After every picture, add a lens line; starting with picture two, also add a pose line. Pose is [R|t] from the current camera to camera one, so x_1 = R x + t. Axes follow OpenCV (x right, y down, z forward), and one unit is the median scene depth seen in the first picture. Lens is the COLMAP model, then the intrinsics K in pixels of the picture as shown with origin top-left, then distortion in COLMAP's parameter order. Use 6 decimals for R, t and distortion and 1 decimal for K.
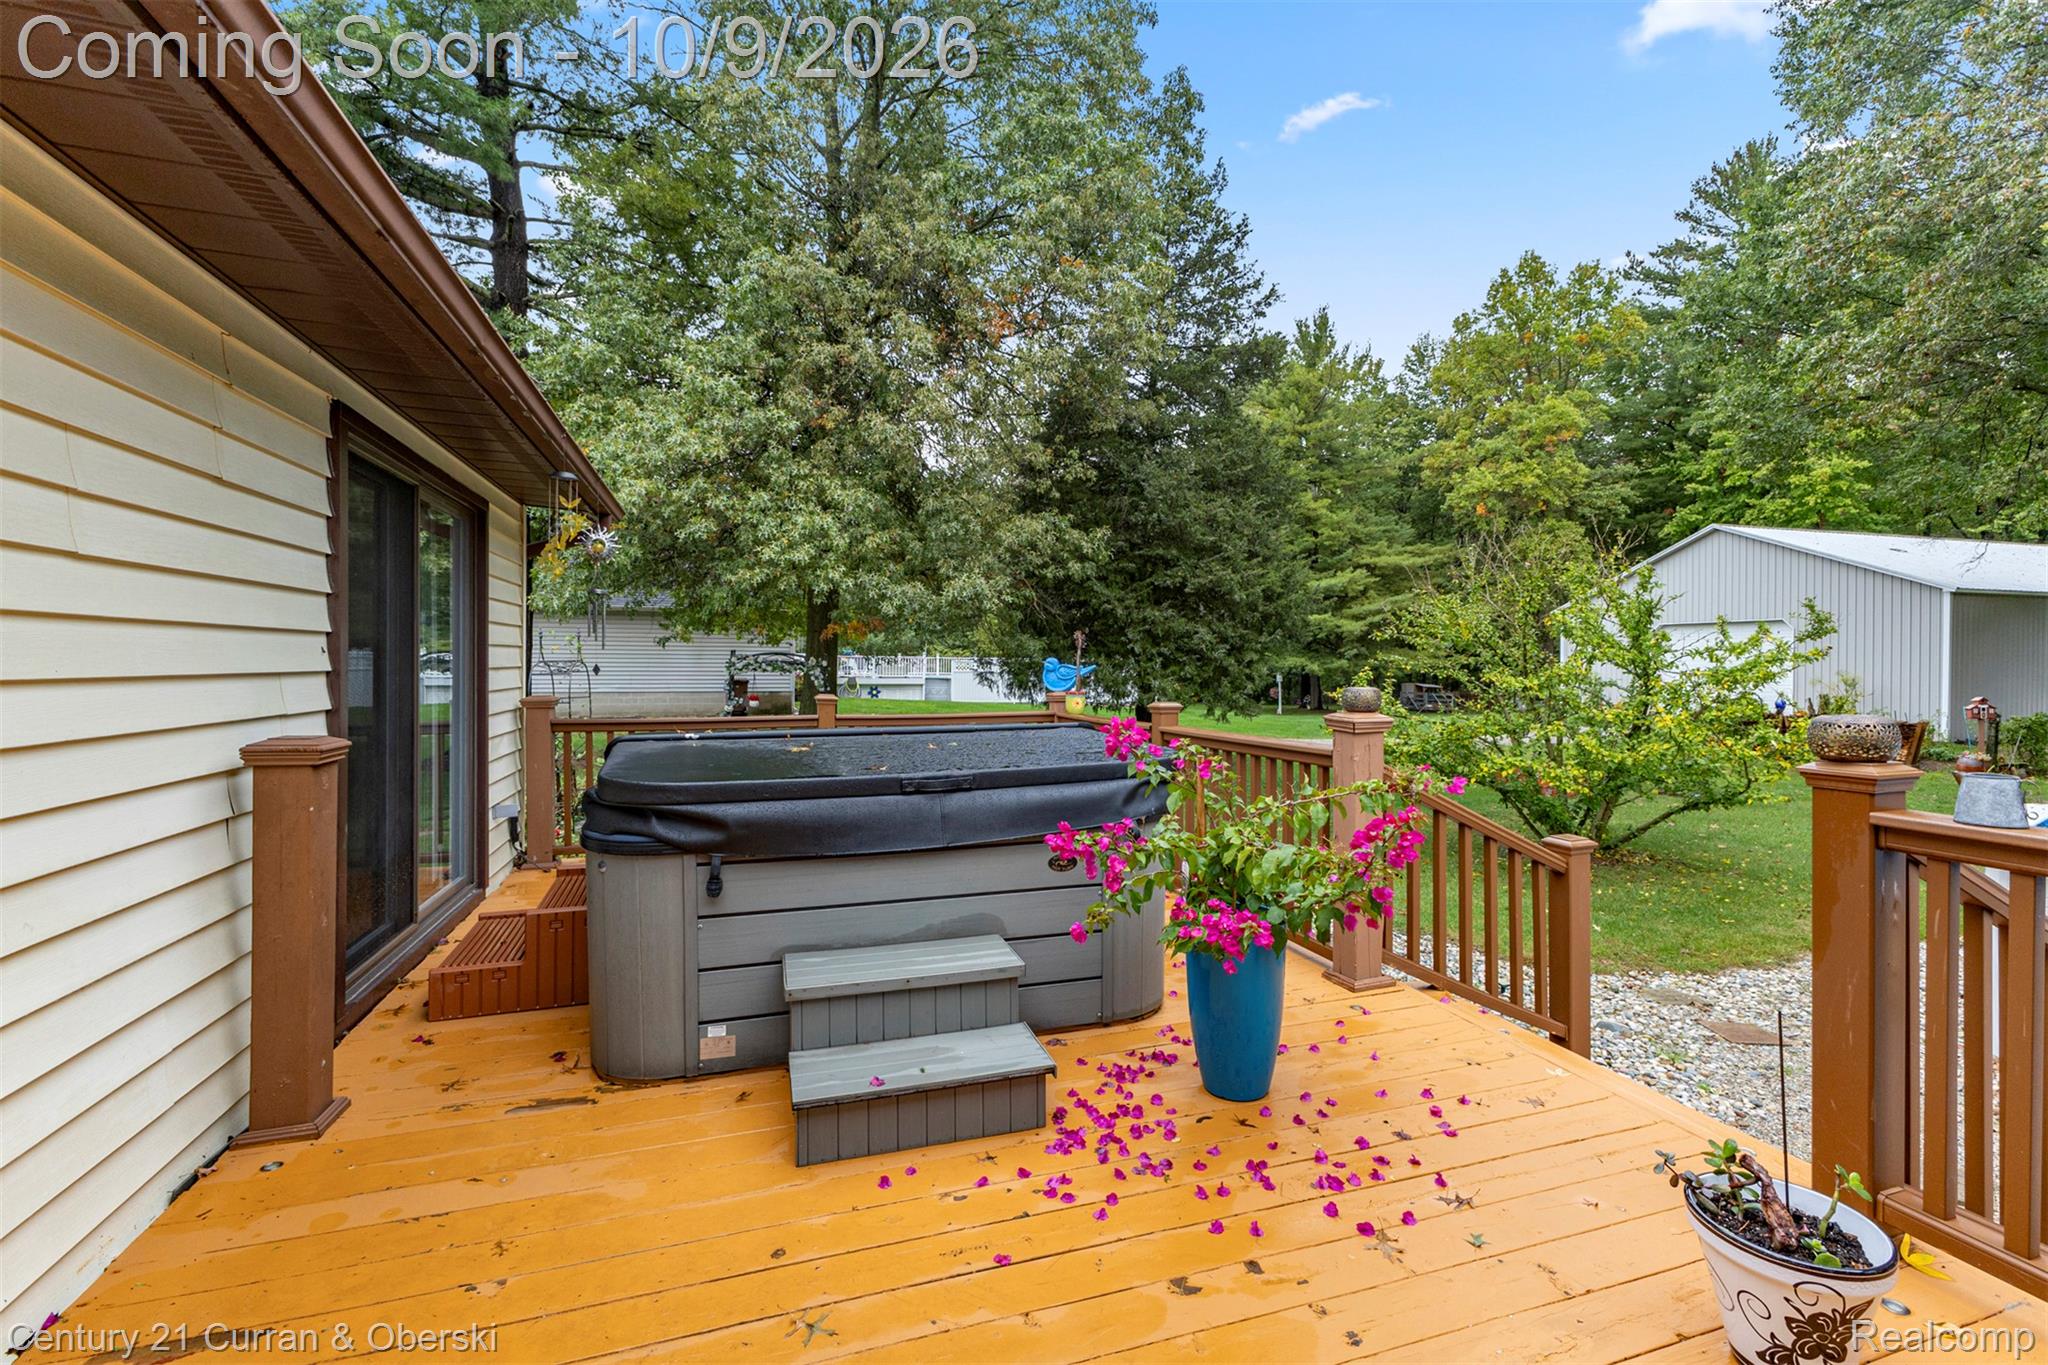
lens RADIAL K [[880.3, 0, 1018.2], [0, 880.3, 670.9], [0, 0, 1]] dist [0.009492, 0.000268]
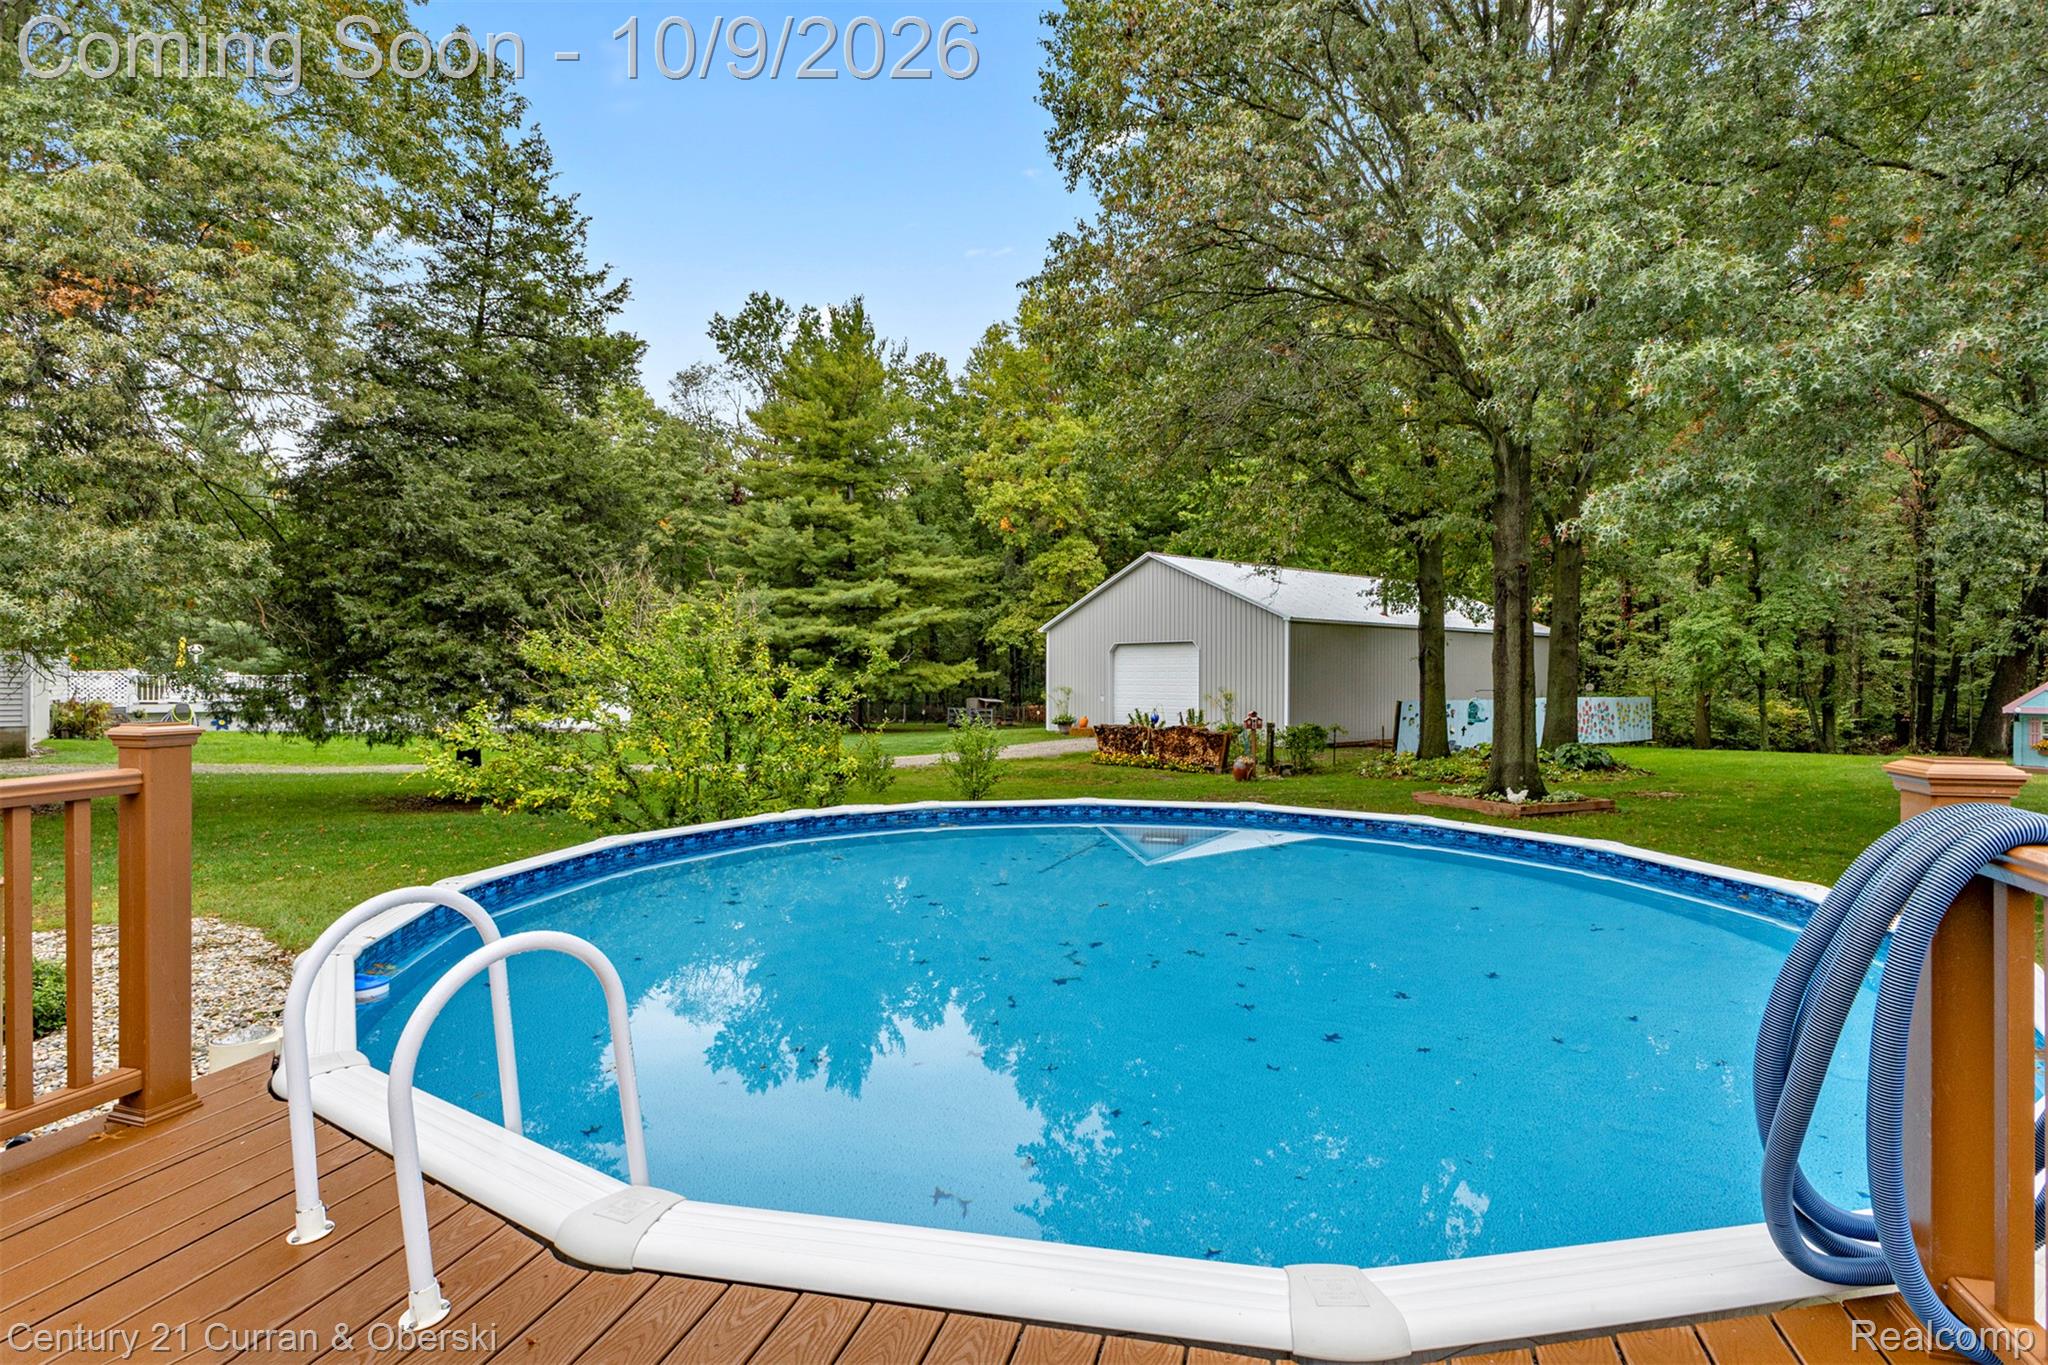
lens RADIAL K [[1008.0, 0, 1014.1], [0, 1008.0, 679.2], [0, 0, 1]] dist [0.011699, -0.006317]
pose [[0.924782, -0.003550, 0.380481, 0.100430], [0.005223, 0.999981, -0.003366, -0.004086], [-0.380462, 0.005100, 0.924783, -0.054078]]
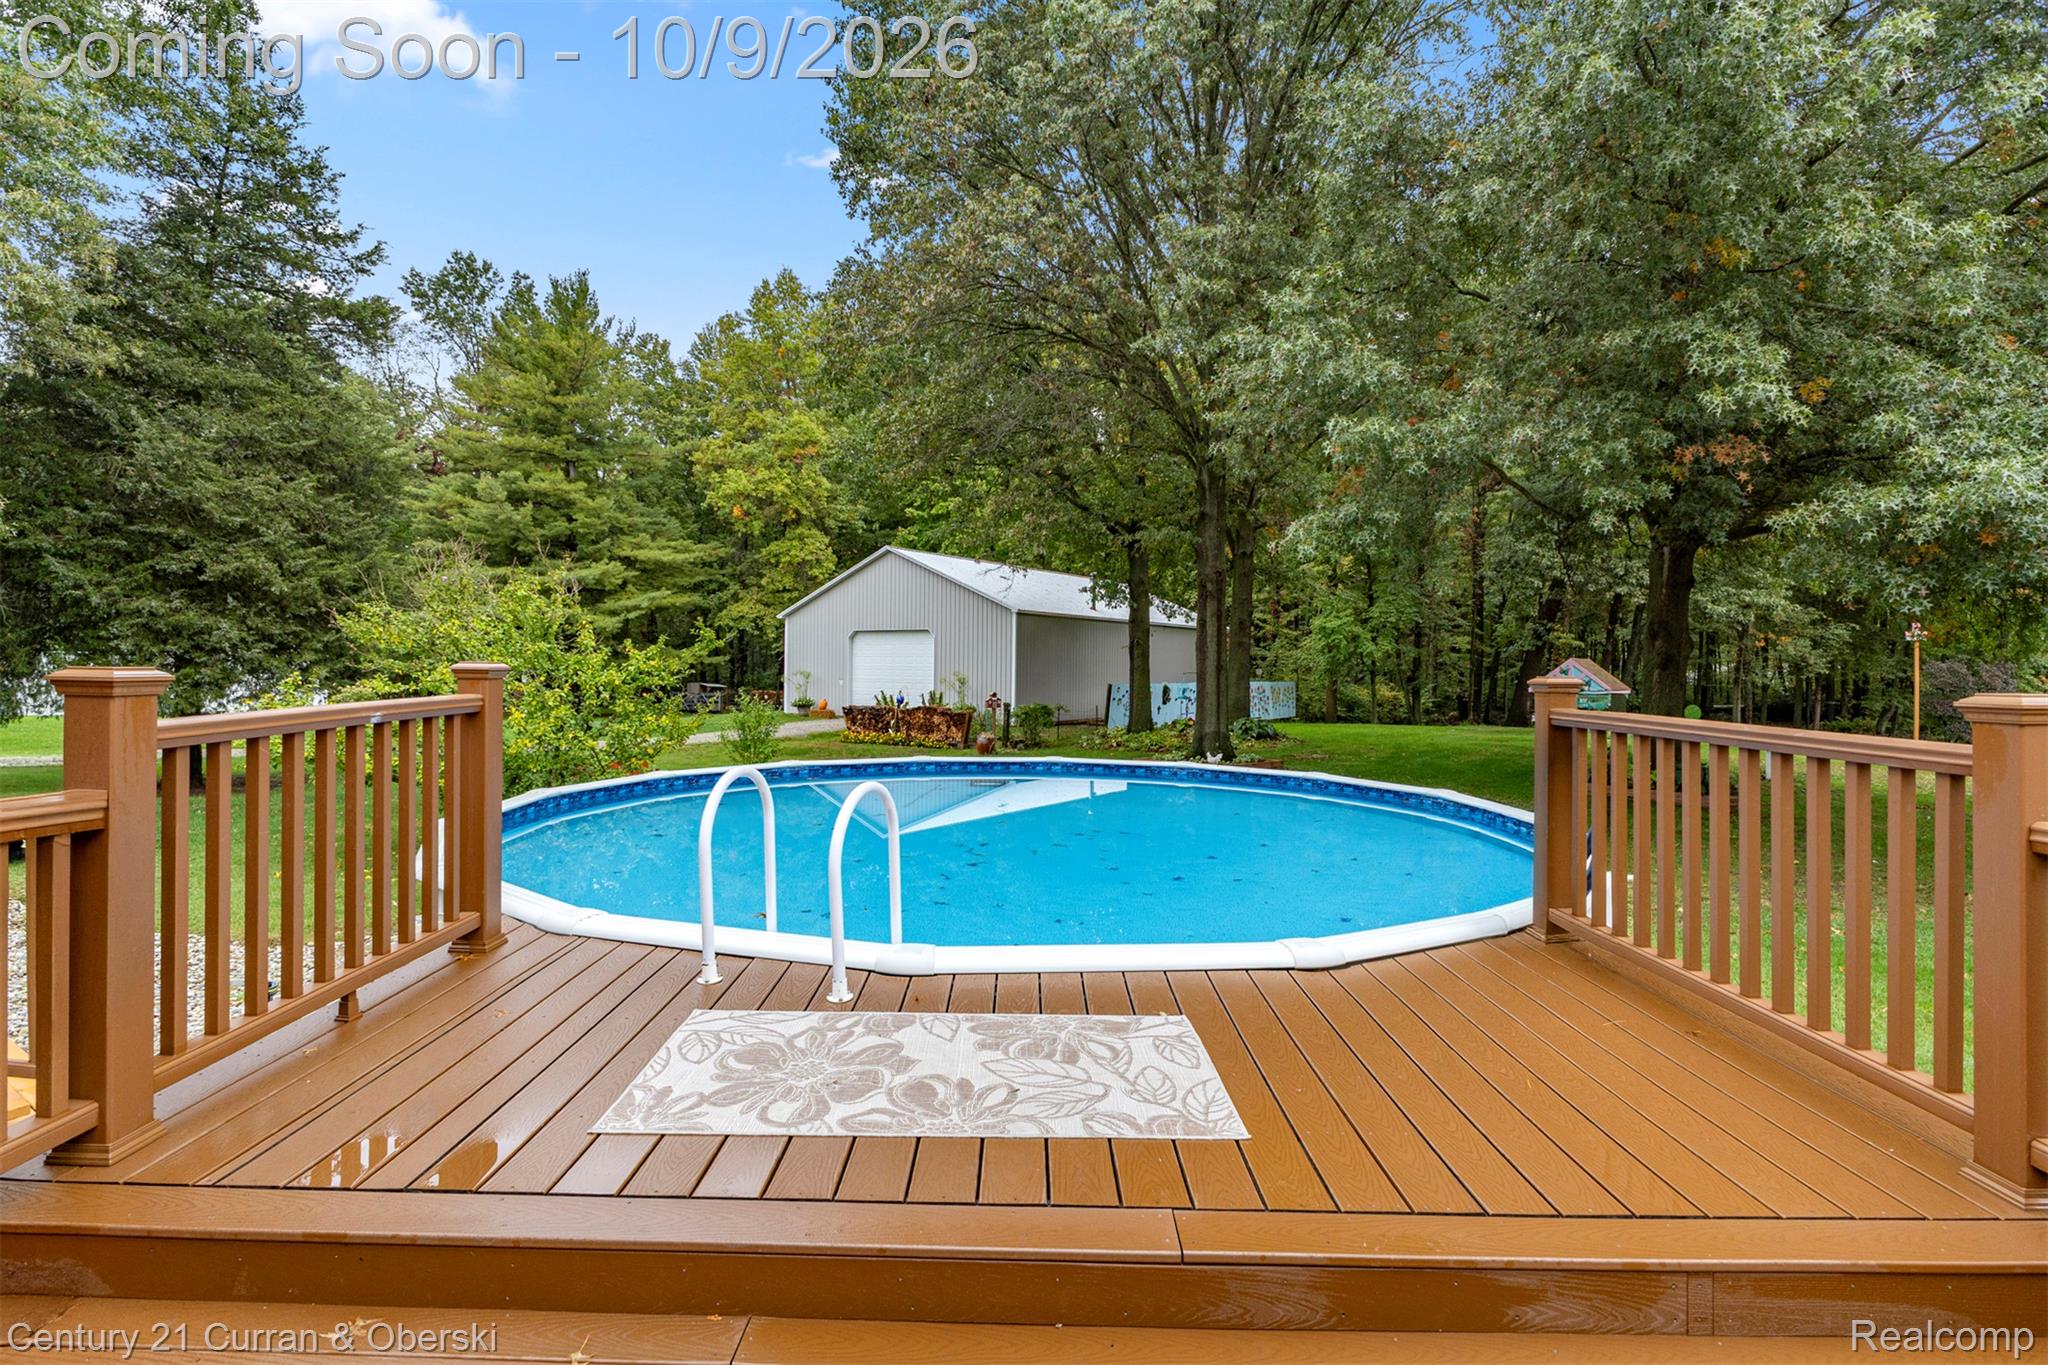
lens RADIAL K [[975.8, 0, 1010.8], [0, 975.8, 658.5], [0, 0, 1]] dist [0.001959, -0.003373]
pose [[0.777044, 0.007977, 0.629396, 0.064246], [-0.001061, 0.999935, -0.011364, -0.001561], [-0.629446, 0.008163, 0.777001, -0.065677]]
